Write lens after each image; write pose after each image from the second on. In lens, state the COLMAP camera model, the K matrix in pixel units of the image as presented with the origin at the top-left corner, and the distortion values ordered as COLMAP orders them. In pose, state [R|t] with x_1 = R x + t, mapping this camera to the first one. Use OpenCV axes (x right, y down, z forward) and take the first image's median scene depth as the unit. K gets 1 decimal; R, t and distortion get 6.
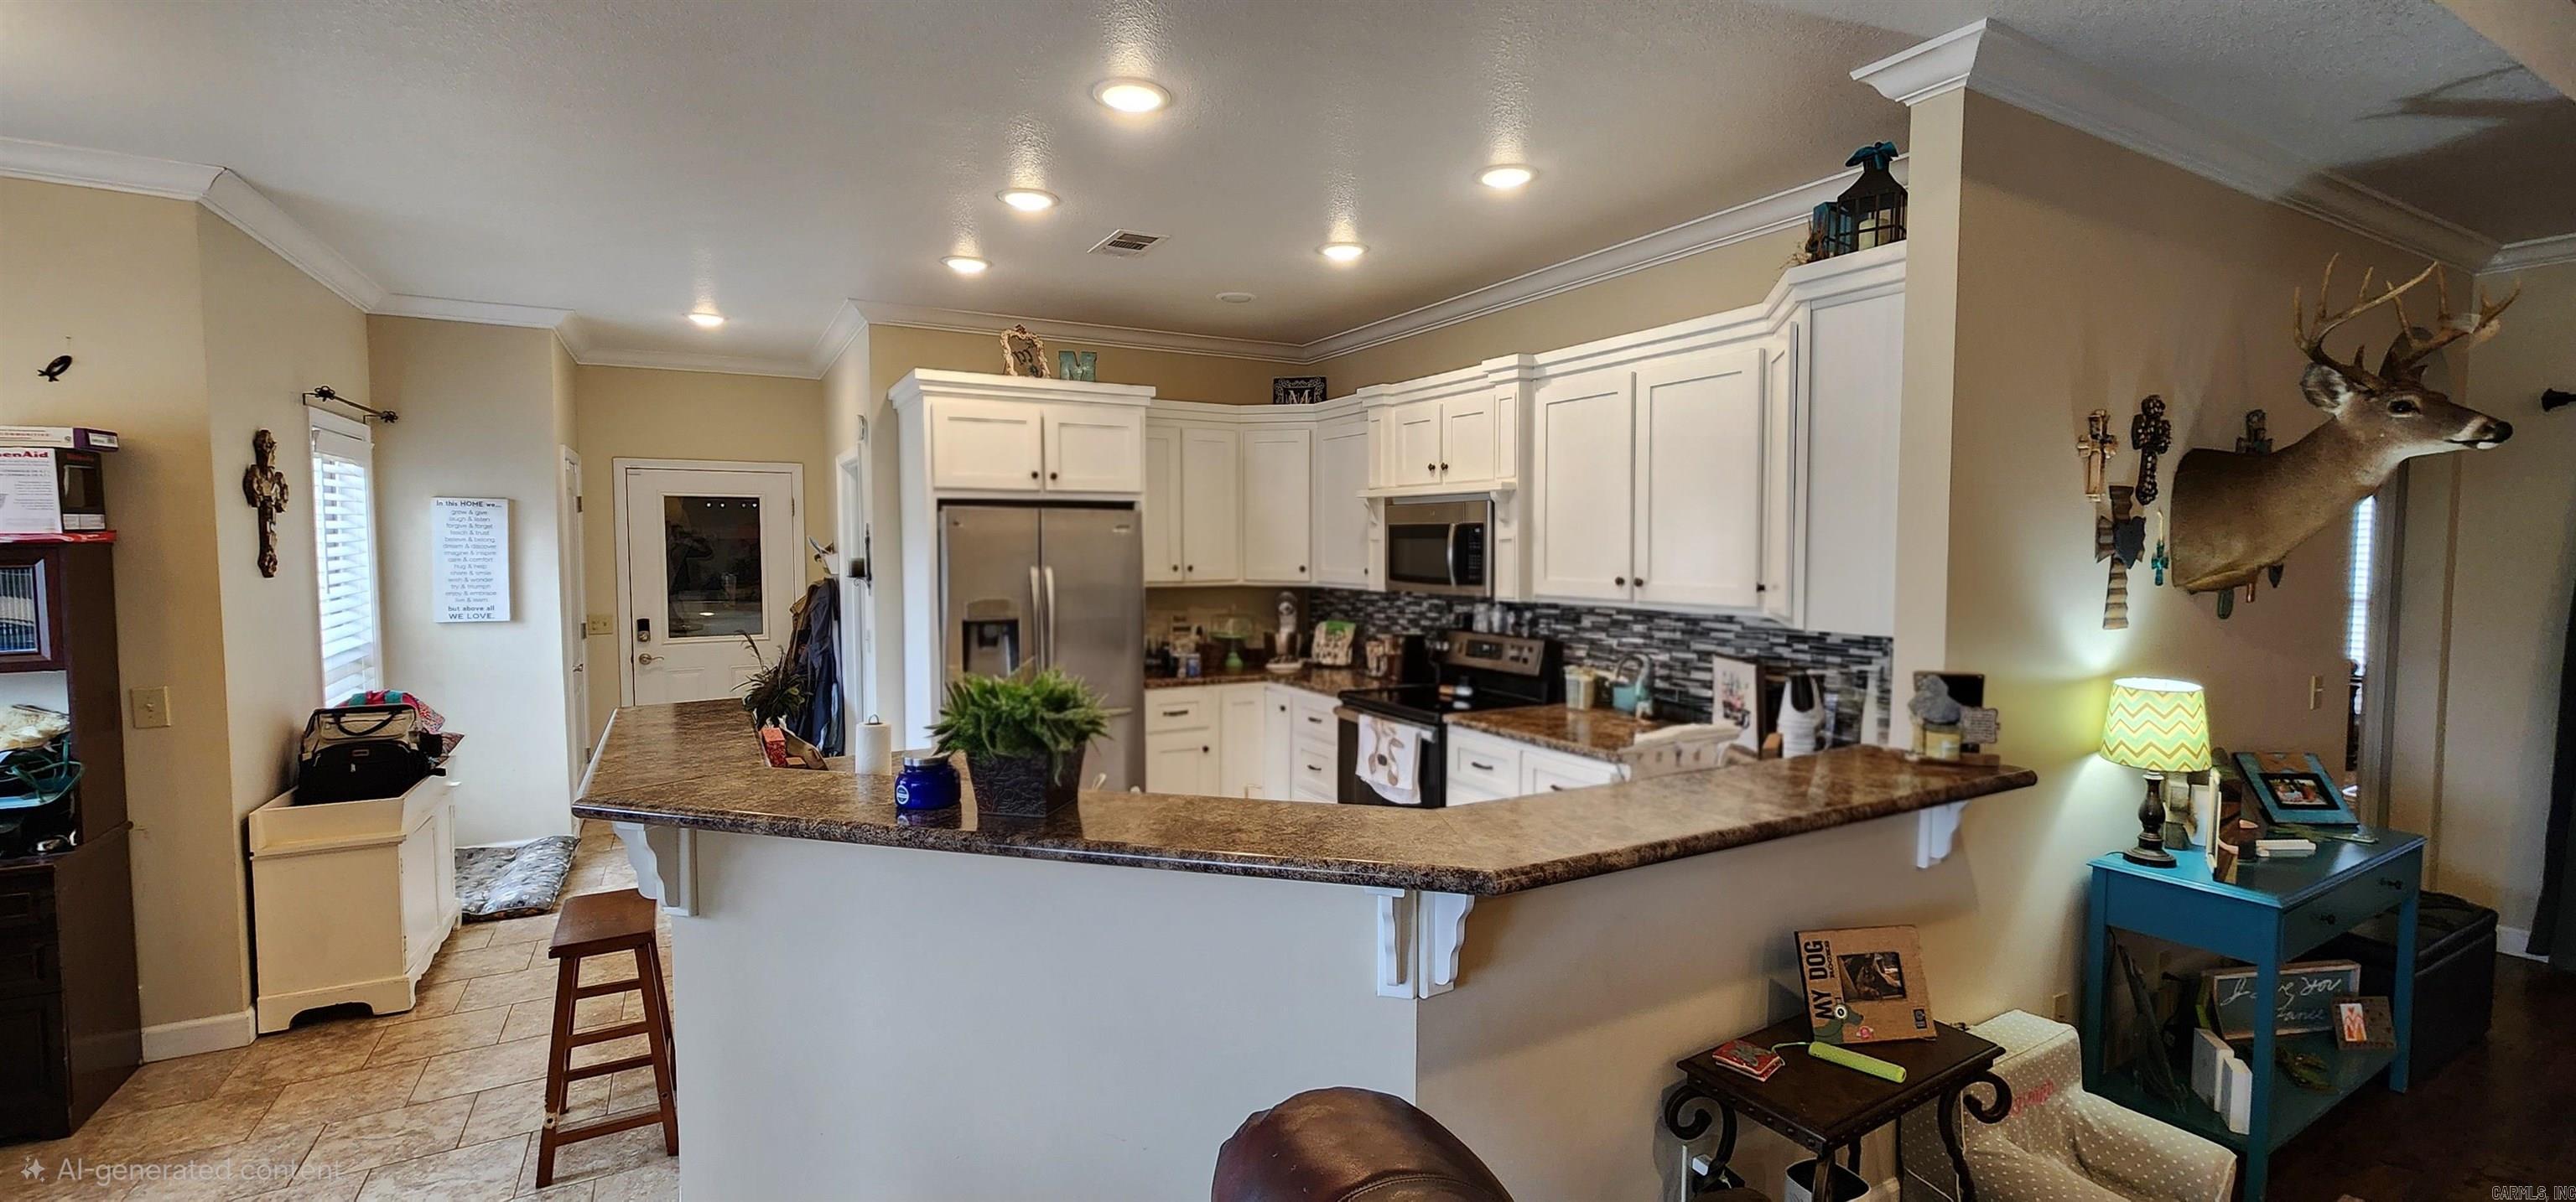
lens RADIAL K [[1057.9, 0, 1308.3], [0, 1057.9, 600.6], [0, 0, 1]] dist [-0.001635, 0.000000]
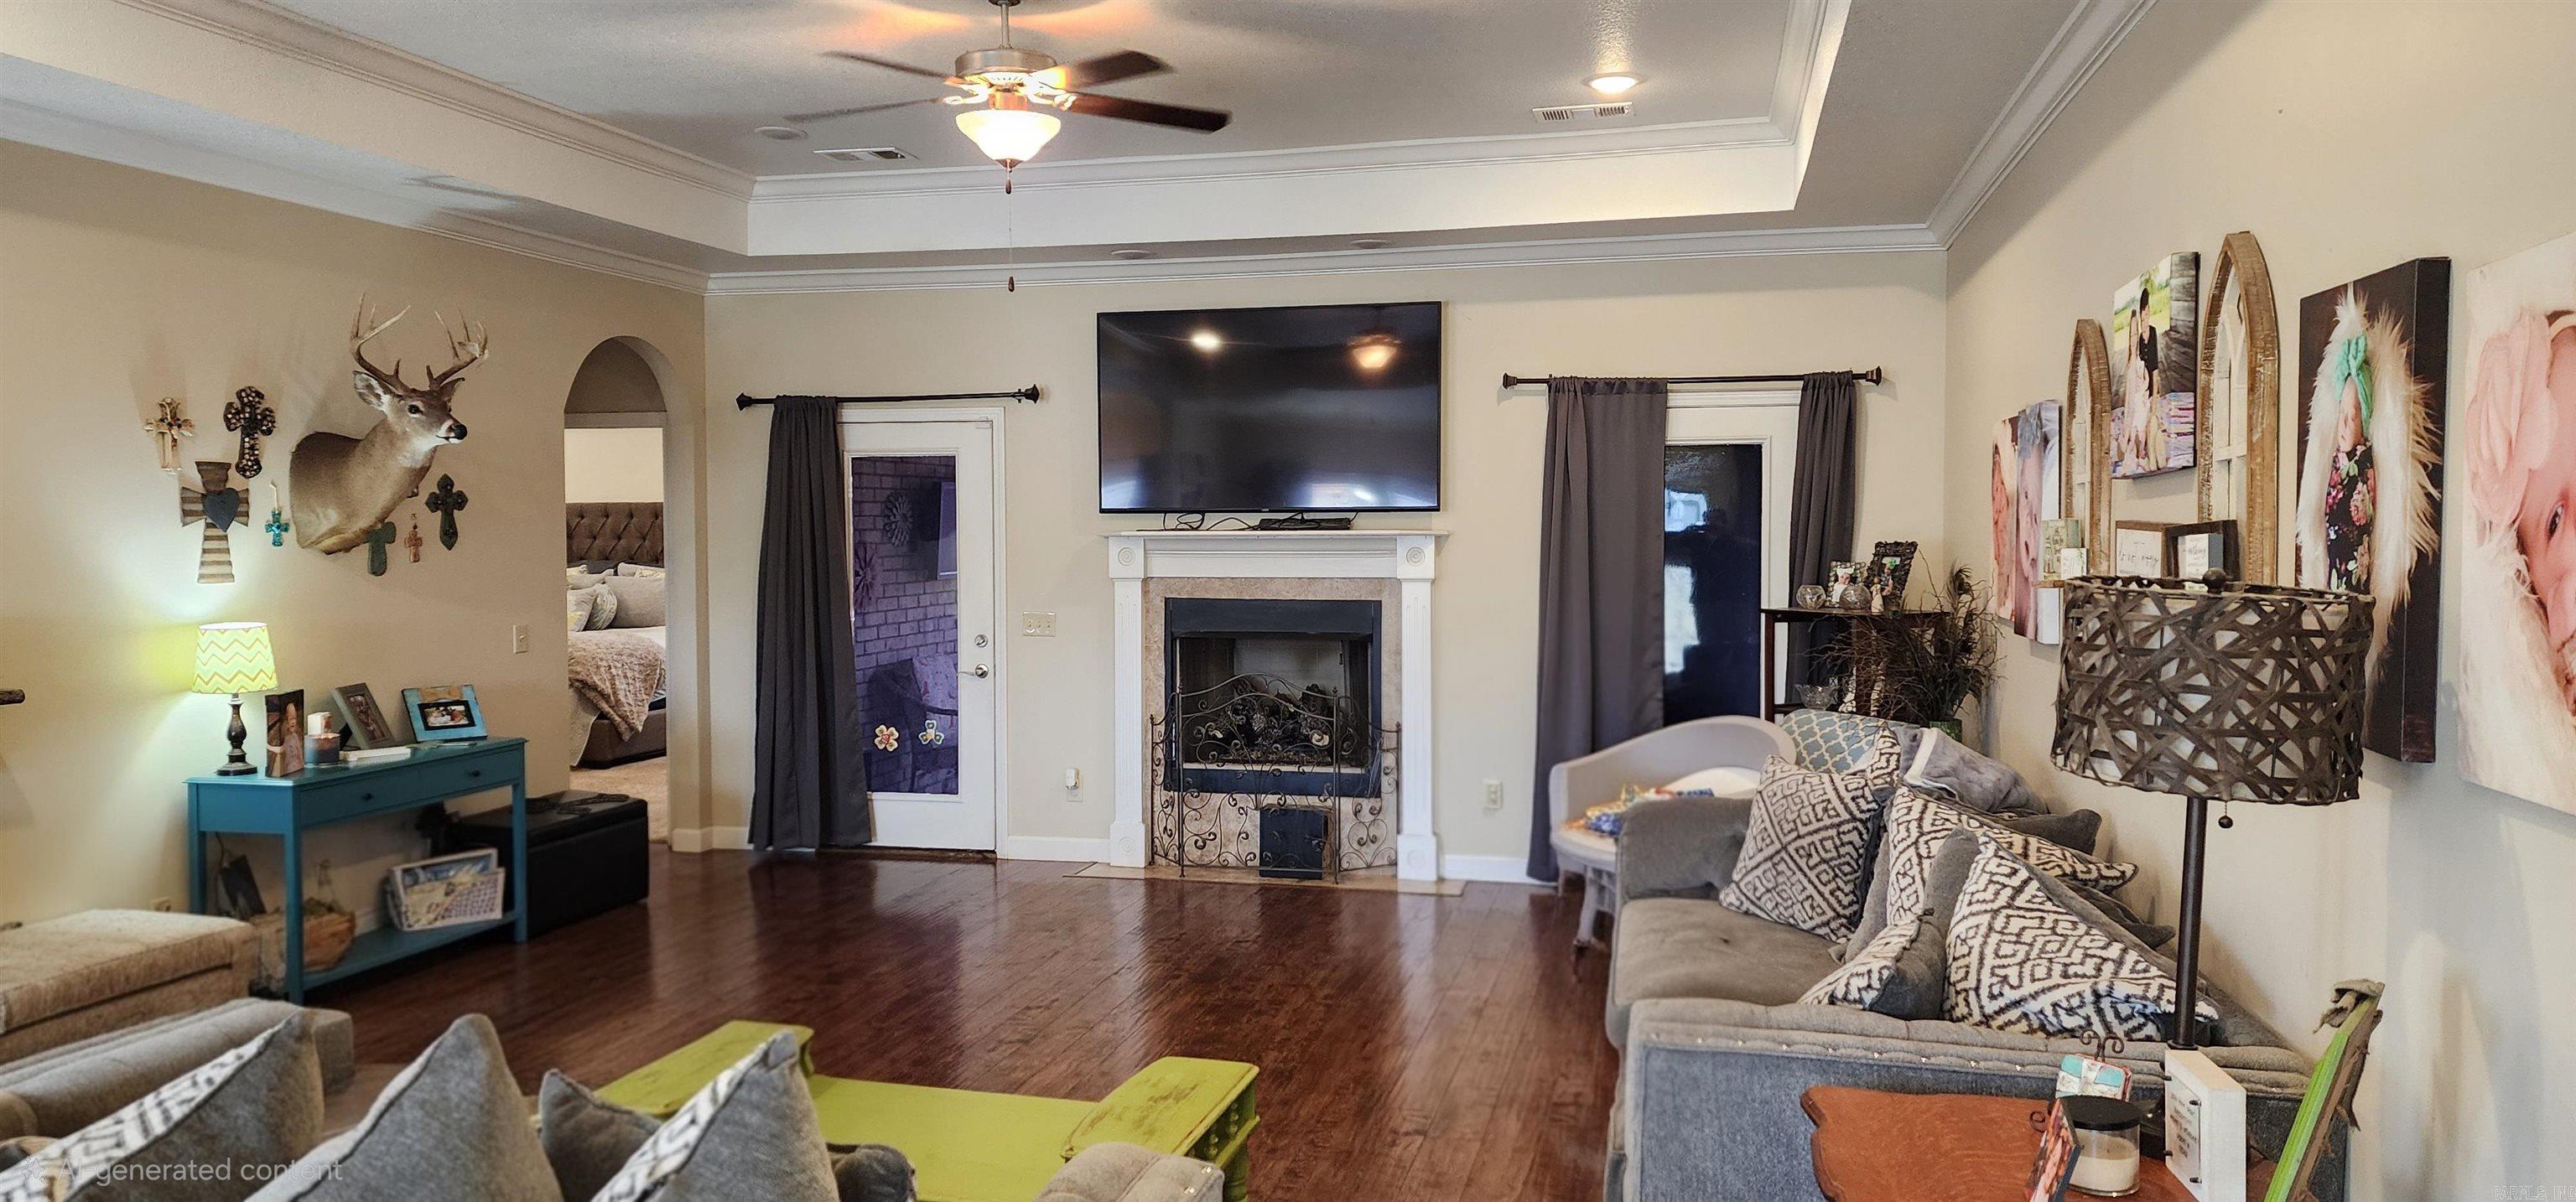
lens RADIAL K [[1690.7, 0, 1291.9], [0, 1690.7, 582.8], [0, 0, 1]] dist [0.025725, -0.001931]
pose [[0.688659, -0.025191, 0.724648, 0.201282], [0.042267, 0.999092, -0.005437, 0.084763], [-0.723853, 0.034373, 0.689098, -1.137670]]
